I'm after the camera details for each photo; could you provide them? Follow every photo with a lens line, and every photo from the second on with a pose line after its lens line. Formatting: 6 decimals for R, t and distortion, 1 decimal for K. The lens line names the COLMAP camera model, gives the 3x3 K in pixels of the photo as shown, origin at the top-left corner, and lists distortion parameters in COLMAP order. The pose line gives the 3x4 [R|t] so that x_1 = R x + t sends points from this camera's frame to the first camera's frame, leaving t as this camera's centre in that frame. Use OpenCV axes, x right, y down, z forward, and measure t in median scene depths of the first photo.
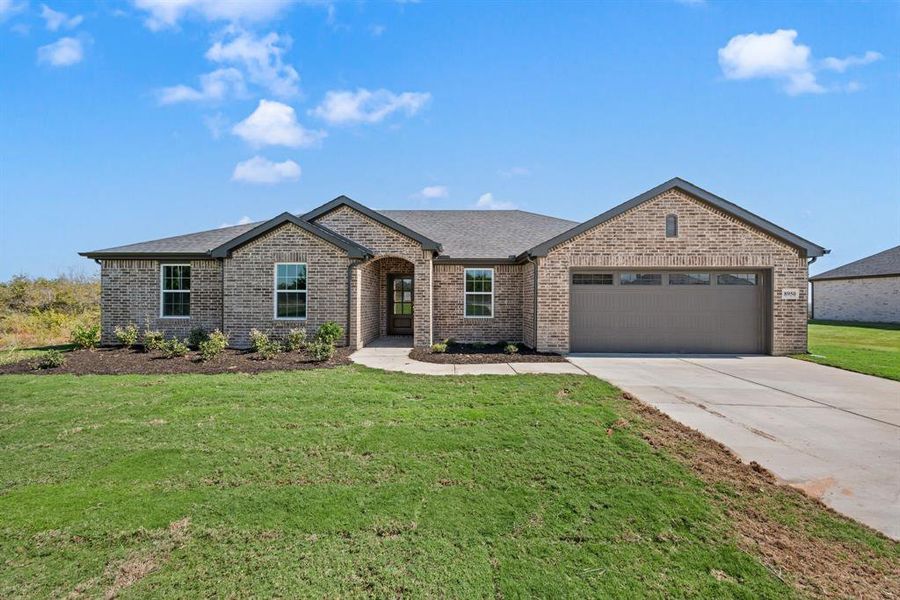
lens RADIAL K [[358.1, 0, 450.0], [0, 358.1, 300.0], [0, 0, 1]] dist [-0.000230, -0.000287]
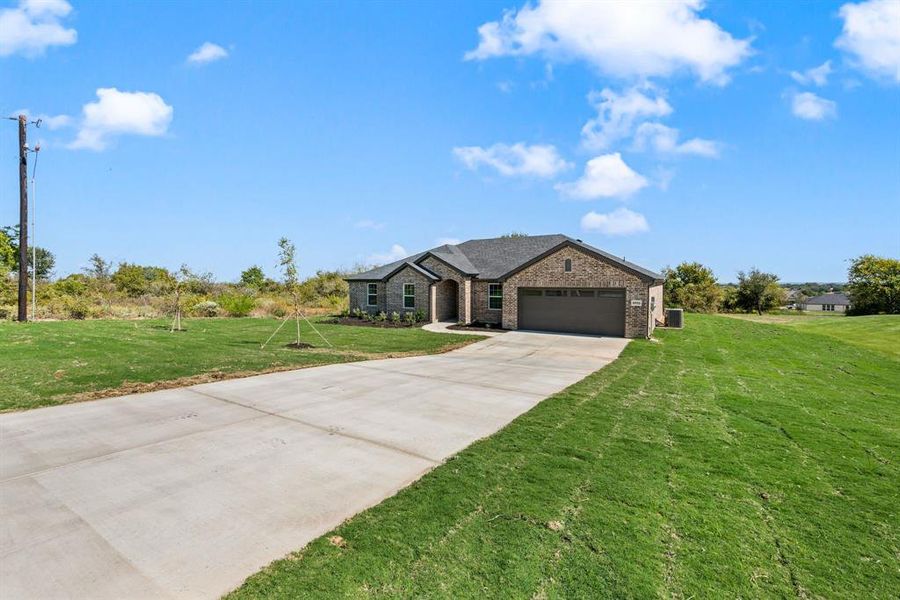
lens RADIAL K [[358.1, 0, 450.0], [0, 358.1, 300.0], [0, 0, 1]] dist [-0.000230, -0.000287]
pose [[0.866678, 0.019466, -0.498489, 0.958832], [0.008061, 0.998562, 0.053009, -0.121614], [0.498803, -0.049960, 0.865274, -0.885042]]
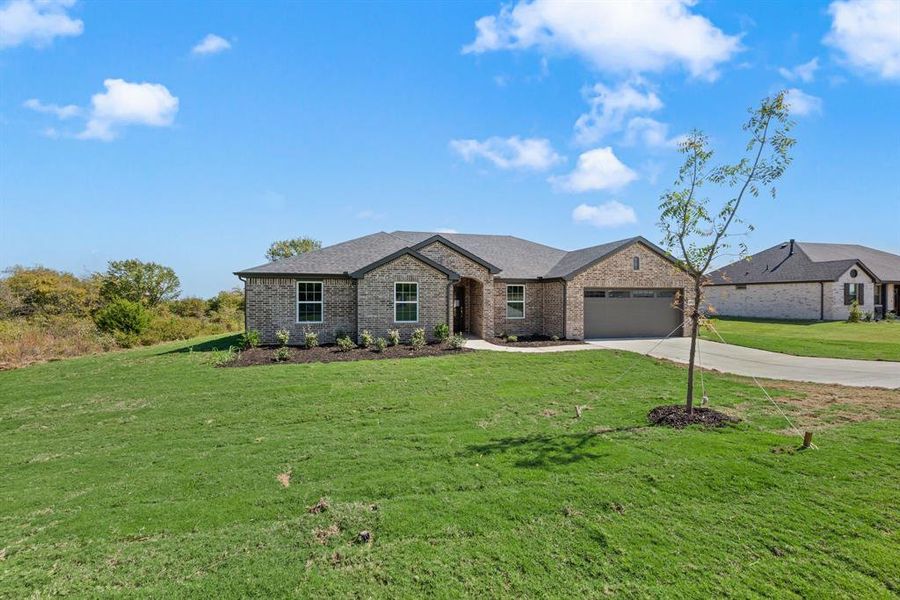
lens RADIAL K [[358.1, 0, 450.0], [0, 358.1, 300.0], [0, 0, 1]] dist [-0.000230, -0.000287]
pose [[0.968209, -0.005607, 0.250081, -0.640098], [0.002496, 0.999916, 0.012754, -0.051988], [-0.250131, -0.011724, 0.968141, -0.418880]]
